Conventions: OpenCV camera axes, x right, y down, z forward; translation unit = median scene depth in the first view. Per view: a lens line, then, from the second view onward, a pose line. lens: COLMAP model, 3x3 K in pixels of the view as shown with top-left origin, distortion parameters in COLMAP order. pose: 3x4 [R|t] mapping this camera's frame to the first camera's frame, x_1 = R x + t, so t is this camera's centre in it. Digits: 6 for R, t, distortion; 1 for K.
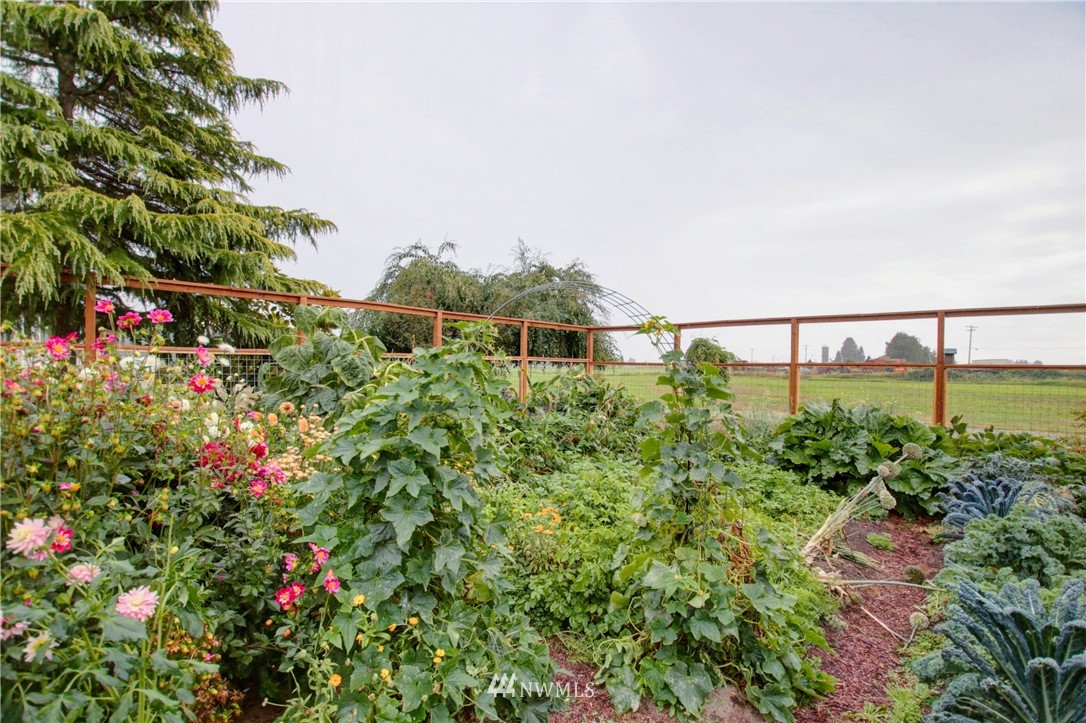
lens RADIAL K [[496.9, 0, 544.4], [0, 496.9, 377.8], [0, 0, 1]] dist [0.002193, -0.017923]
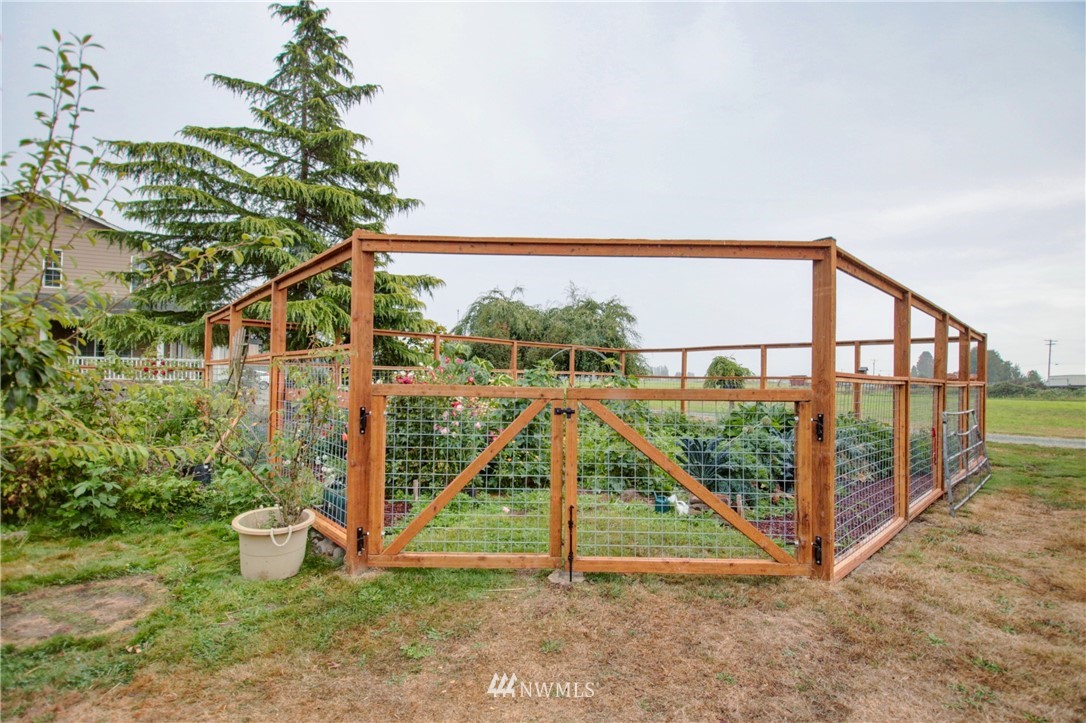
lens RADIAL K [[496.9, 0, 544.4], [0, 496.9, 377.8], [0, 0, 1]] dist [0.002193, -0.017923]
pose [[0.993734, 0.005112, -0.111650, 0.032849], [-0.008203, 0.999595, -0.027244, 0.012460], [0.111466, 0.027989, 0.993374, -0.346395]]
